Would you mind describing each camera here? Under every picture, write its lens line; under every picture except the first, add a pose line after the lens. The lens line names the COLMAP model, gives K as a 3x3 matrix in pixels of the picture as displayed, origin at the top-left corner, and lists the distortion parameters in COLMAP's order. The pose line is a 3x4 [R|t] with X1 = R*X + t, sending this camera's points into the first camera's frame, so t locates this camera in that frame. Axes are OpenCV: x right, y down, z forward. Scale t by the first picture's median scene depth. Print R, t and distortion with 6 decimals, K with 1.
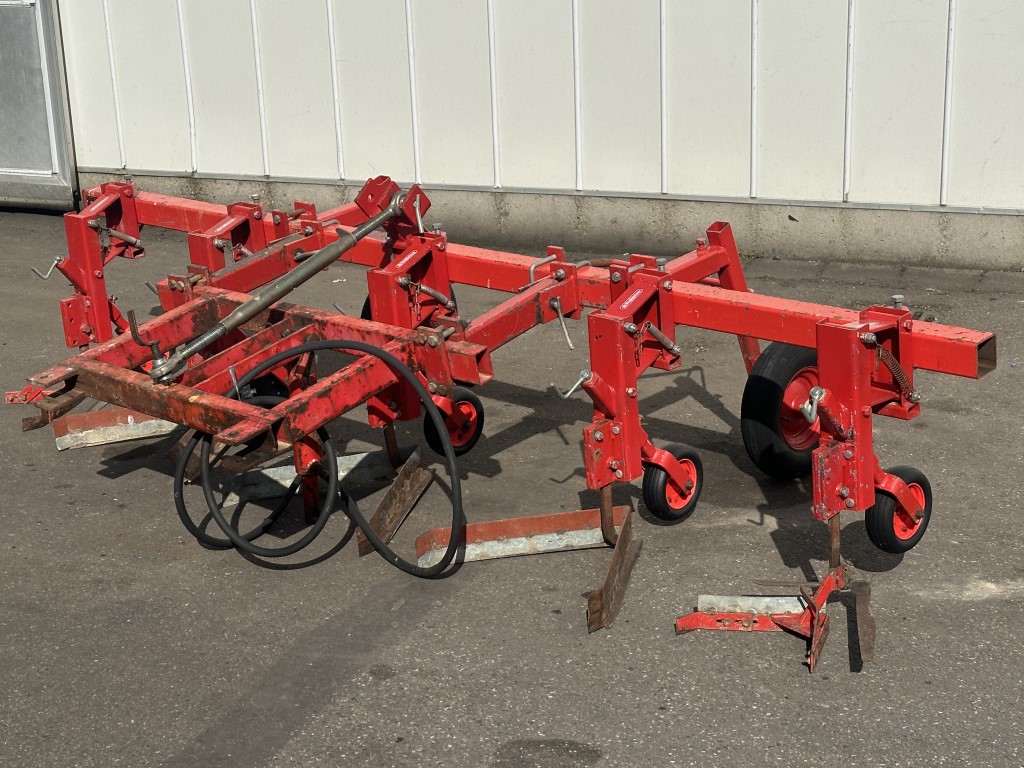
lens RADIAL K [[1846.5, 0, 511.8], [0, 1846.5, 386.9], [0, 0, 1]] dist [0.140172, 0.000000]
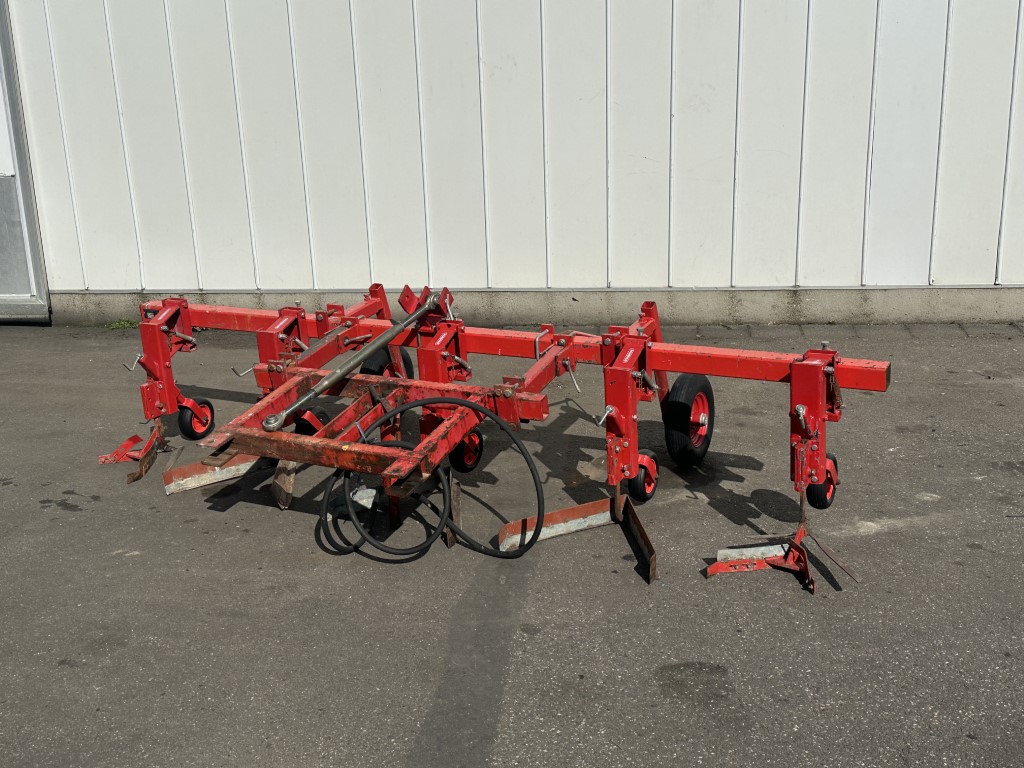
lens RADIAL K [[1167.5, 0, 513.4], [0, 1167.5, 361.2], [0, 0, 1]] dist [0.115446, 0.000000]
pose [[0.962218, -0.067267, 0.263839, -0.246526], [0.078296, 0.996432, -0.031500, -0.018498], [-0.260778, 0.050967, 0.964052, 0.103533]]
